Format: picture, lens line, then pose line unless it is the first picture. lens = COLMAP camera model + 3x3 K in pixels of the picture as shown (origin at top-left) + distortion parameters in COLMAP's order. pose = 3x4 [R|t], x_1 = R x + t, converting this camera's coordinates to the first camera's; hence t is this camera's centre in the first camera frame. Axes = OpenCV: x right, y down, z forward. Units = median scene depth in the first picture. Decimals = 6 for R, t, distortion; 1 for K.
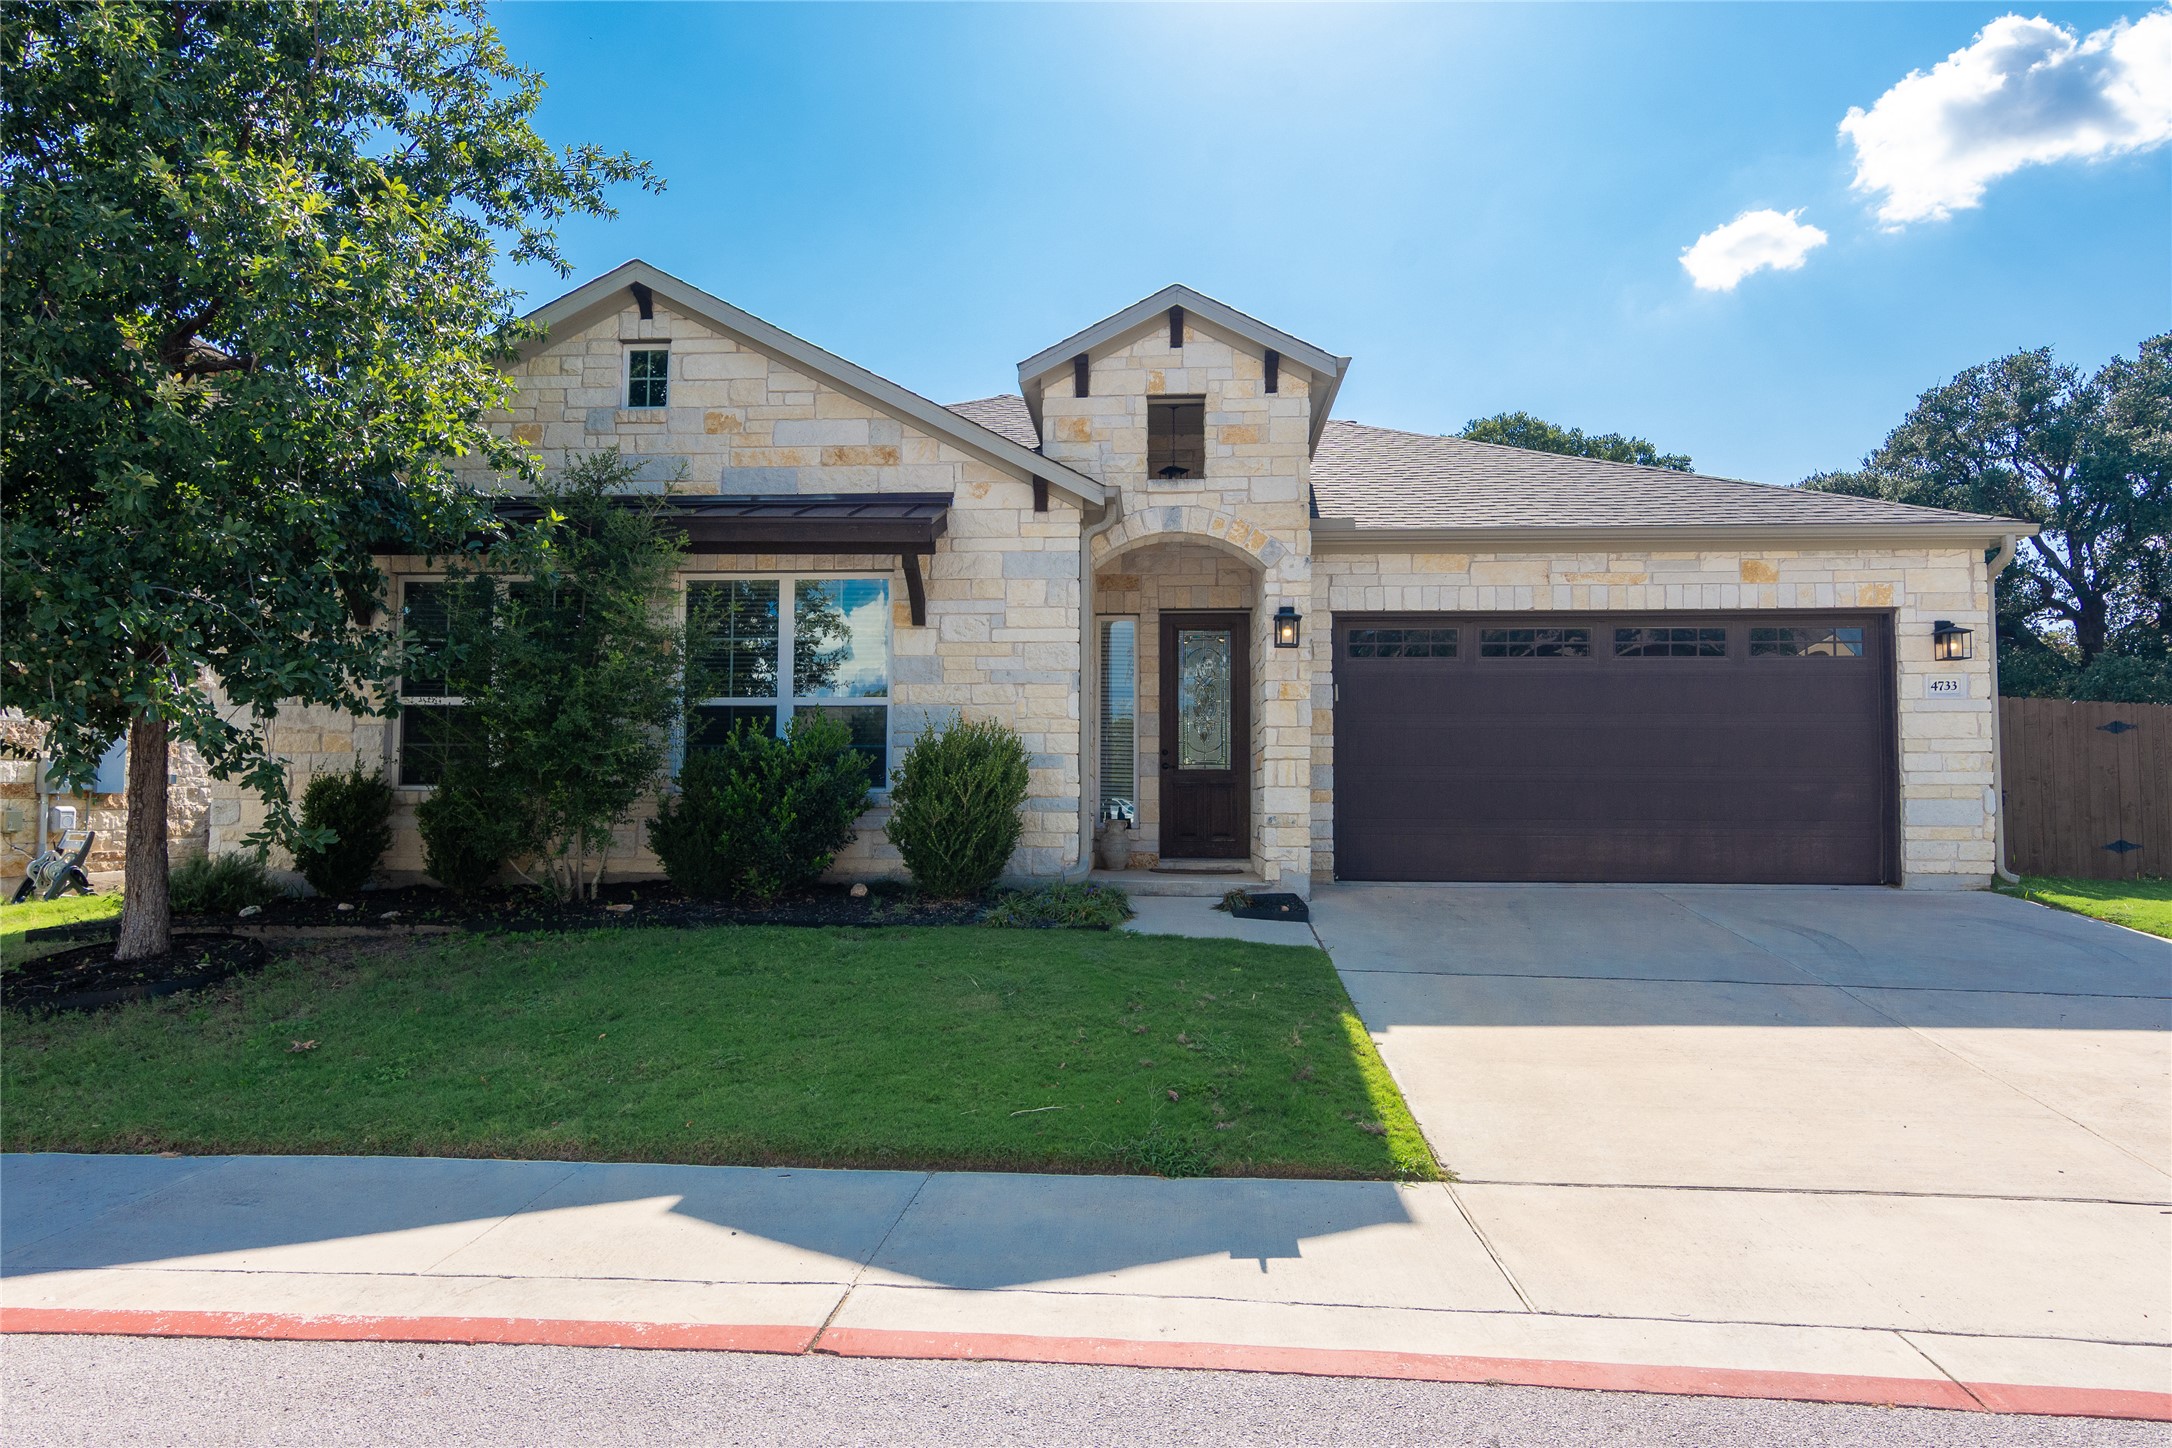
lens RADIAL K [[1221.9, 0, 1086.0], [0, 1221.9, 724.0], [0, 0, 1]] dist [0.000063, 0.002096]
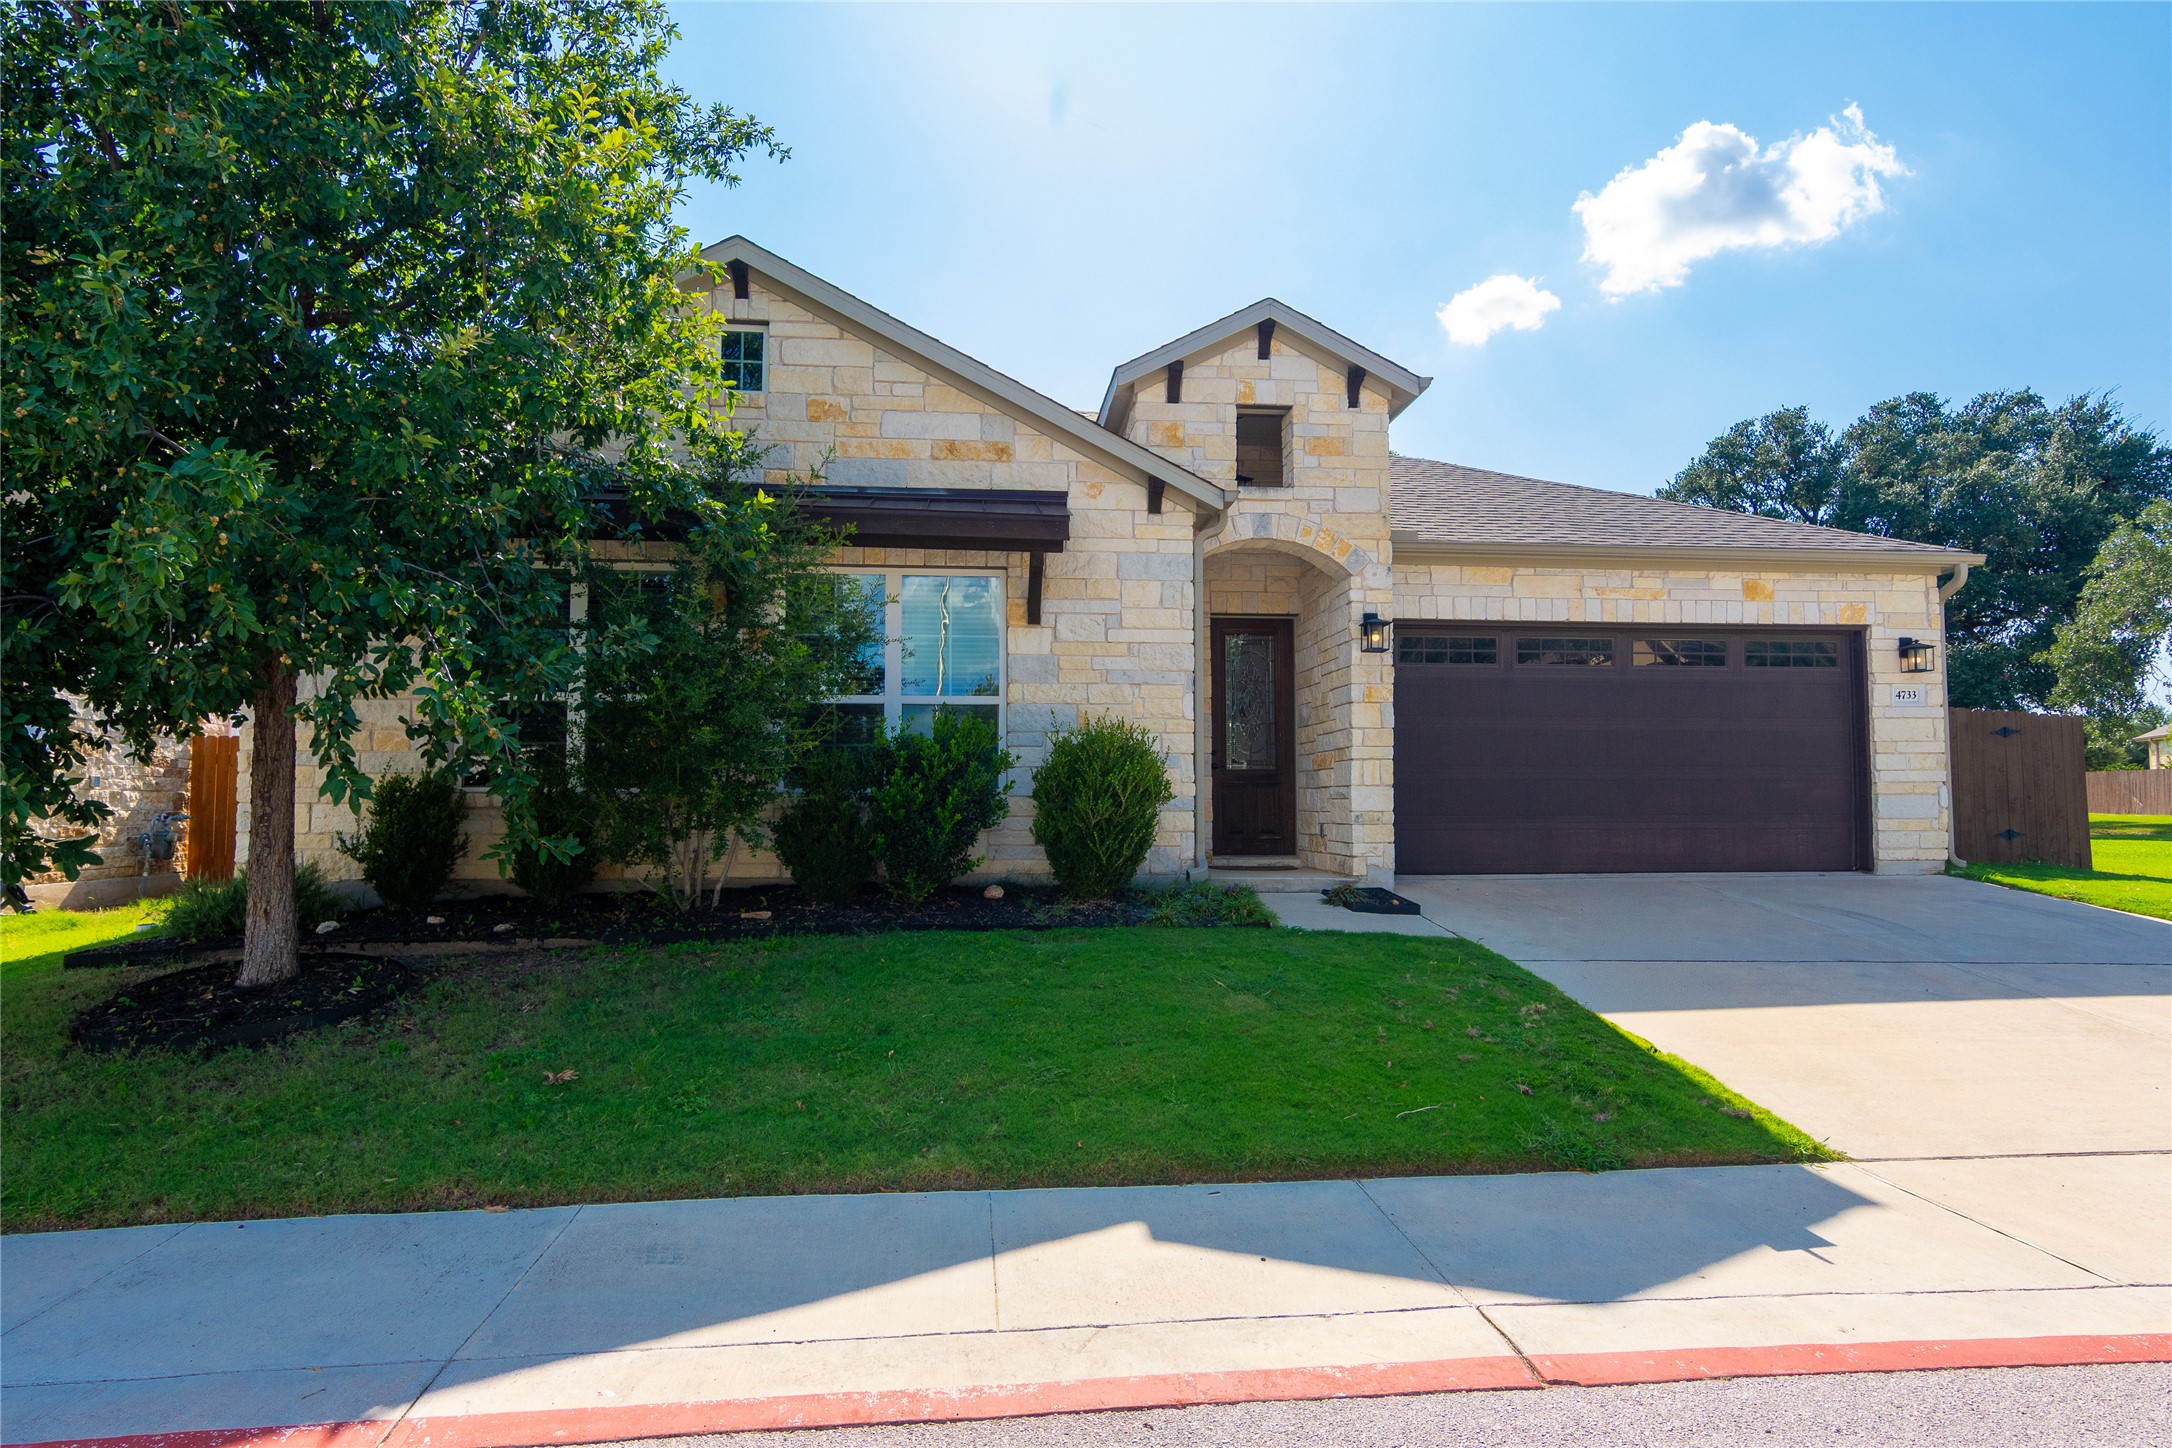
lens RADIAL K [[1167.2, 0, 1086.0], [0, 1167.2, 724.0], [0, 0, 1]] dist [-0.000814, -0.000122]
pose [[0.986994, 0.005293, 0.160672, -0.244215], [-0.004828, 0.999983, -0.003281, 0.003366], [-0.160686, 0.002463, 0.987002, 0.057063]]
